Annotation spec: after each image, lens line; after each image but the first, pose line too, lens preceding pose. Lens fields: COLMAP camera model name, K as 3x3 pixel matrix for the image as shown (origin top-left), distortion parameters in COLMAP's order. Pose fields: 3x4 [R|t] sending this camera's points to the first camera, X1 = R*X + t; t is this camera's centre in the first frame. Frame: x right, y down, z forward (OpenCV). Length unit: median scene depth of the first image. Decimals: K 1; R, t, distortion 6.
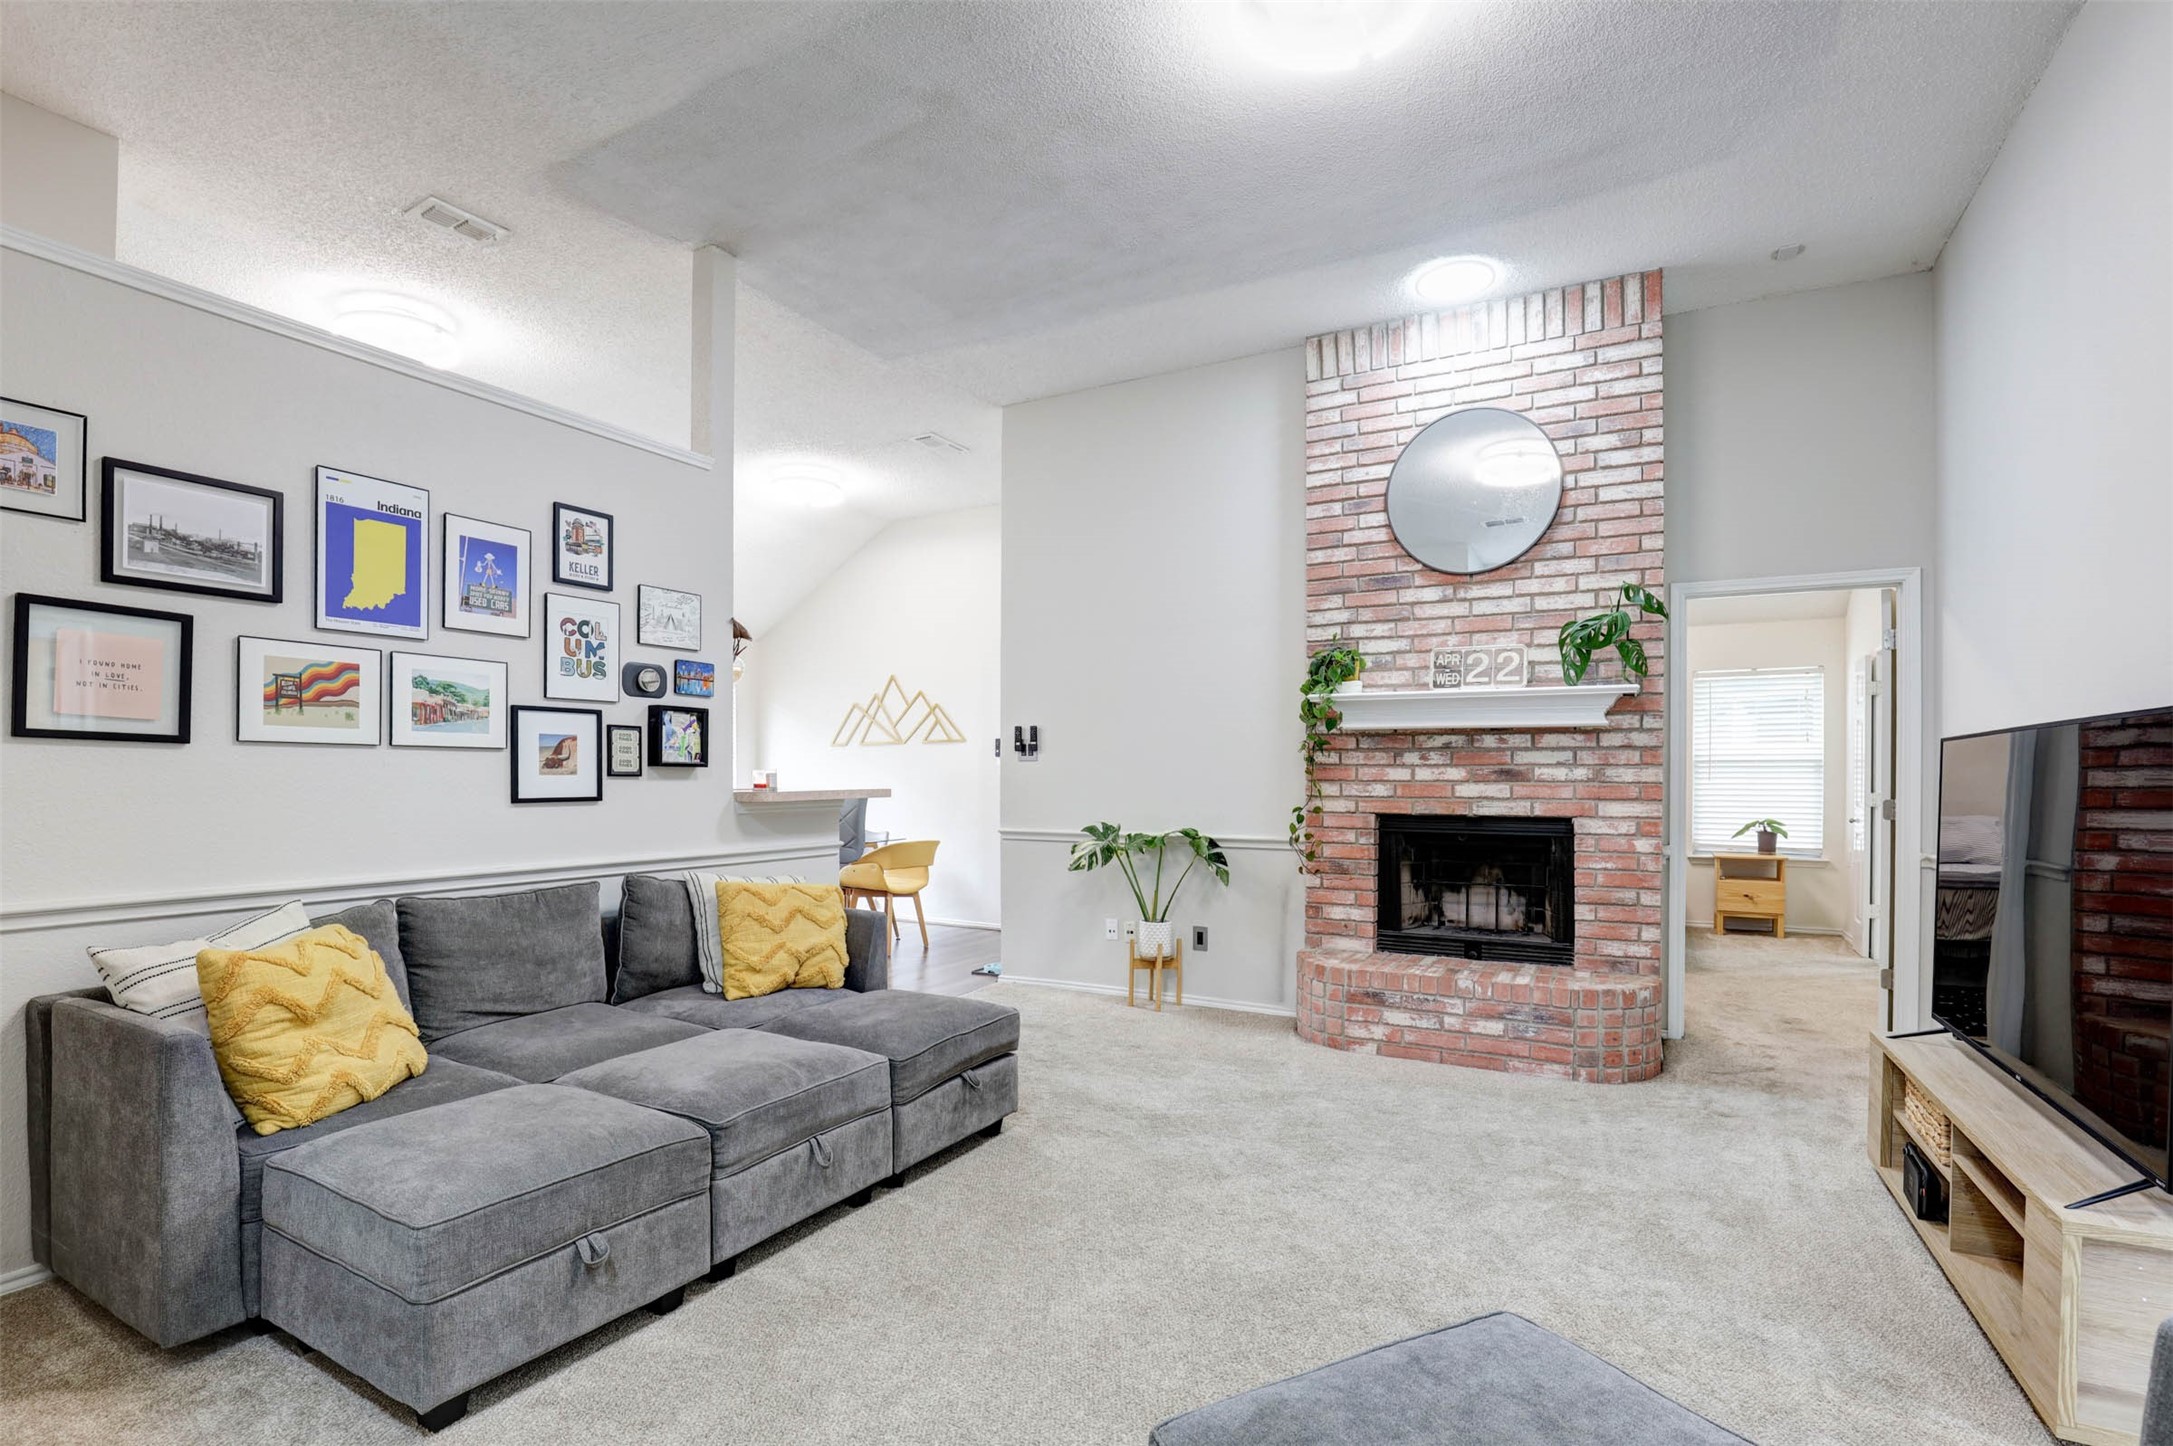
lens RADIAL K [[1007.4, 0, 1072.1], [0, 1007.4, 777.1], [0, 0, 1]] dist [-0.039511, 0.007361]
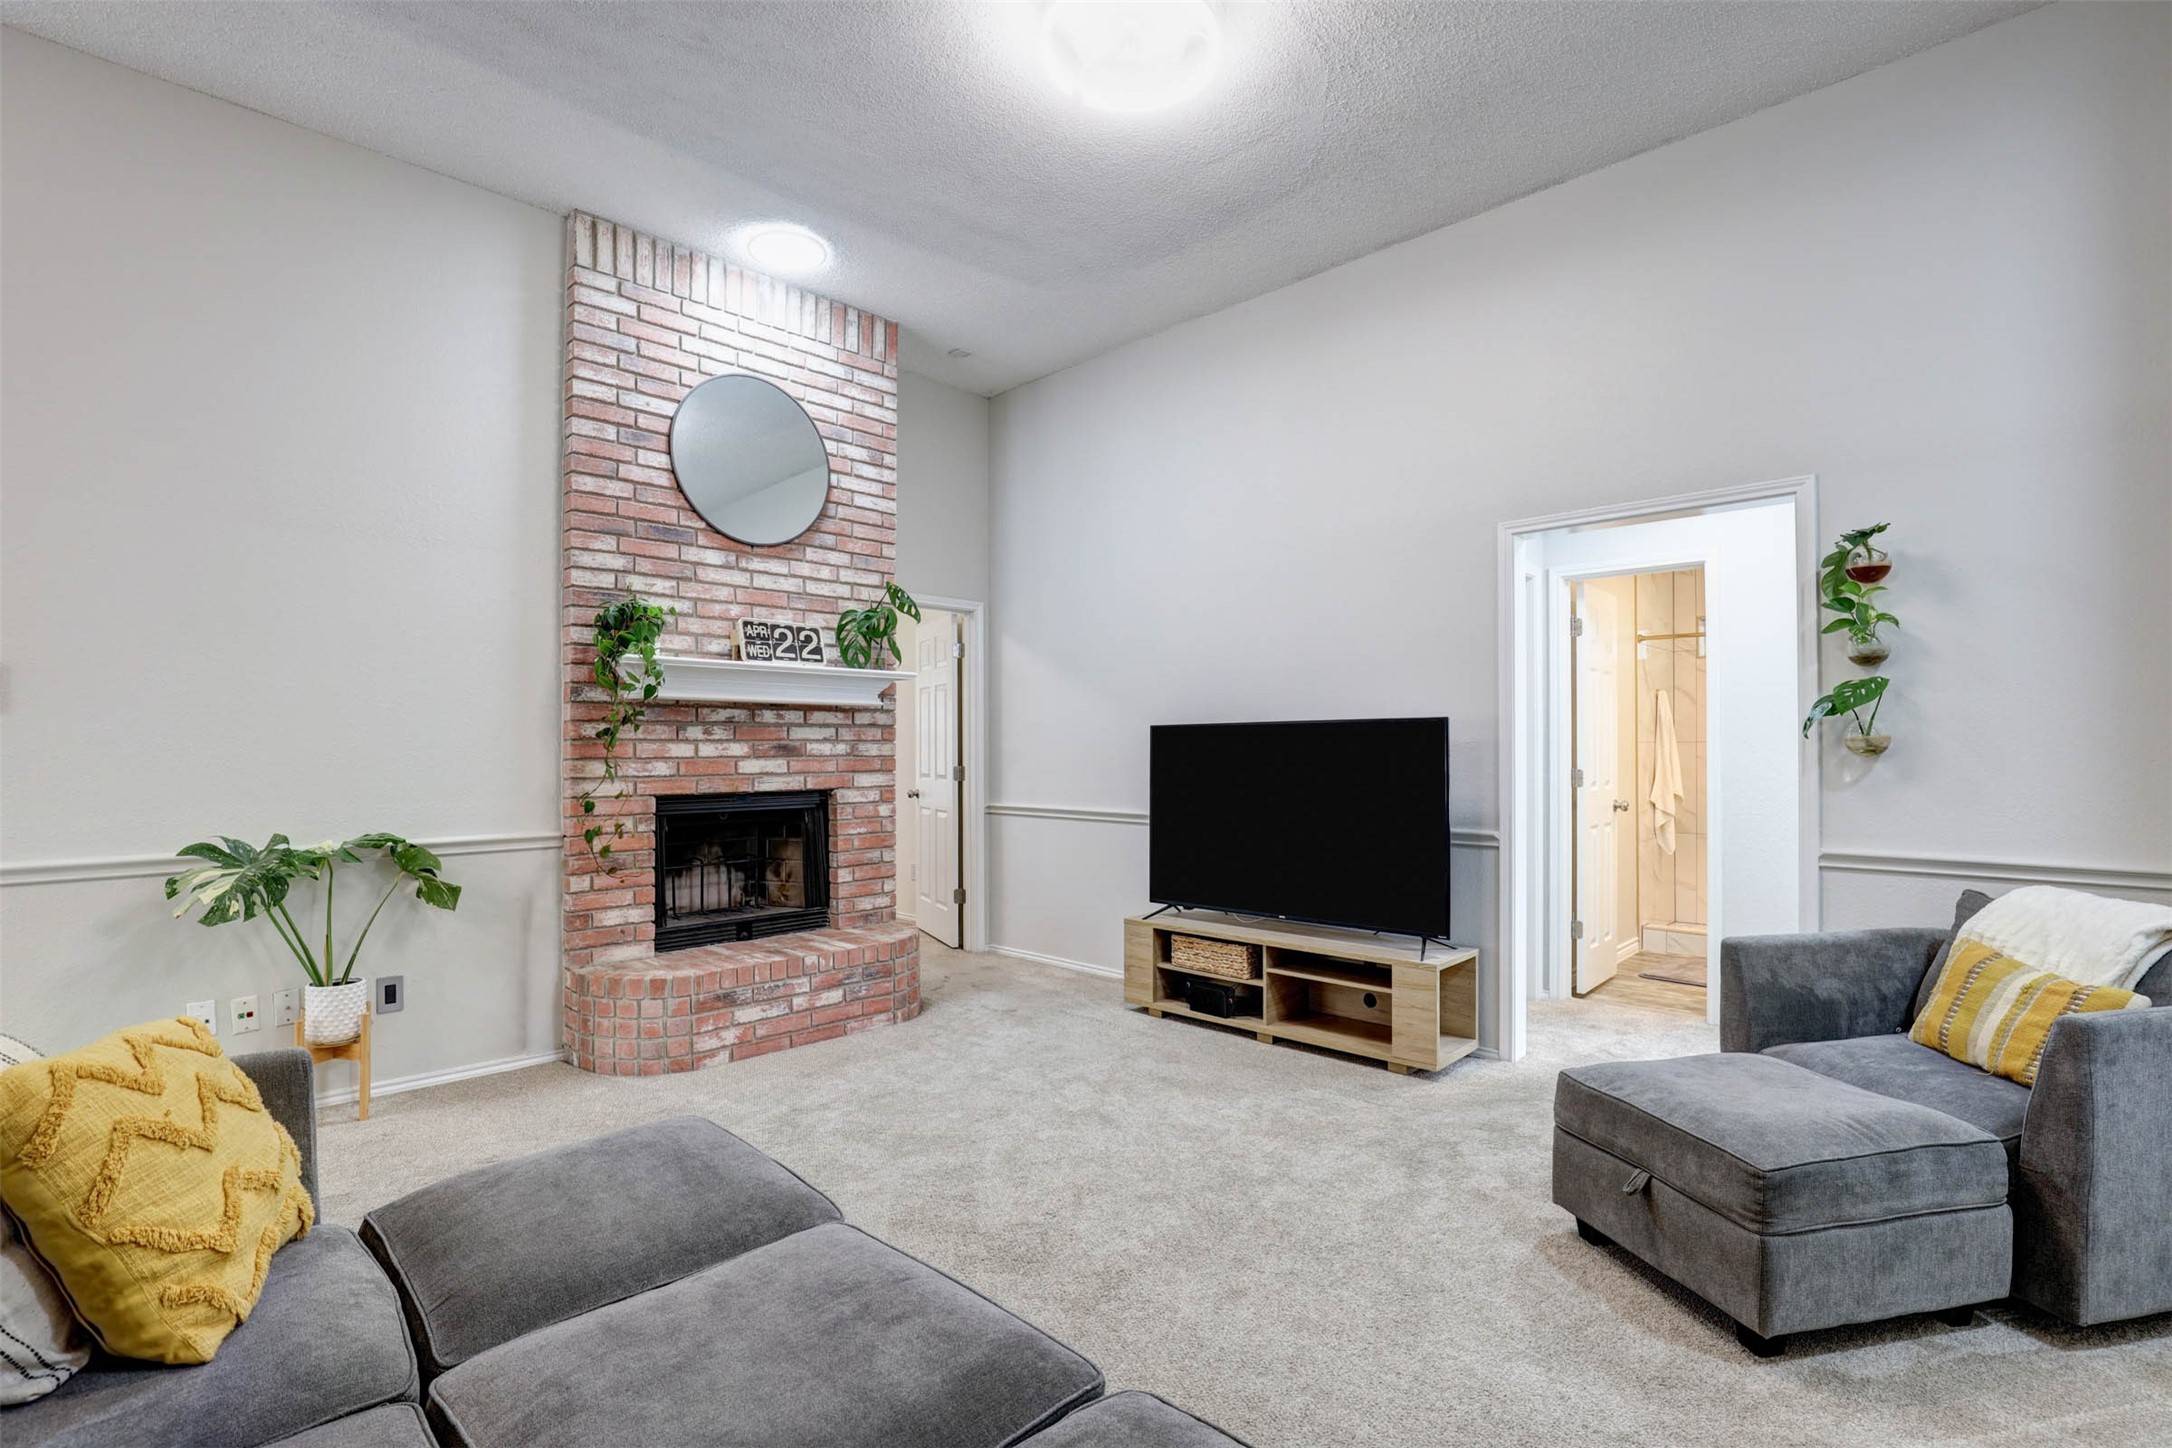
lens RADIAL K [[1006.9, 0, 1080.4], [0, 1006.9, 731.1], [0, 0, 1]] dist [-0.039511, 0.007361]
pose [[0.260107, 0.009968, 0.965528, -0.476080], [0.005458, 0.999916, -0.011793, -0.008042], [-0.965564, 0.008337, 0.260031, 0.450650]]
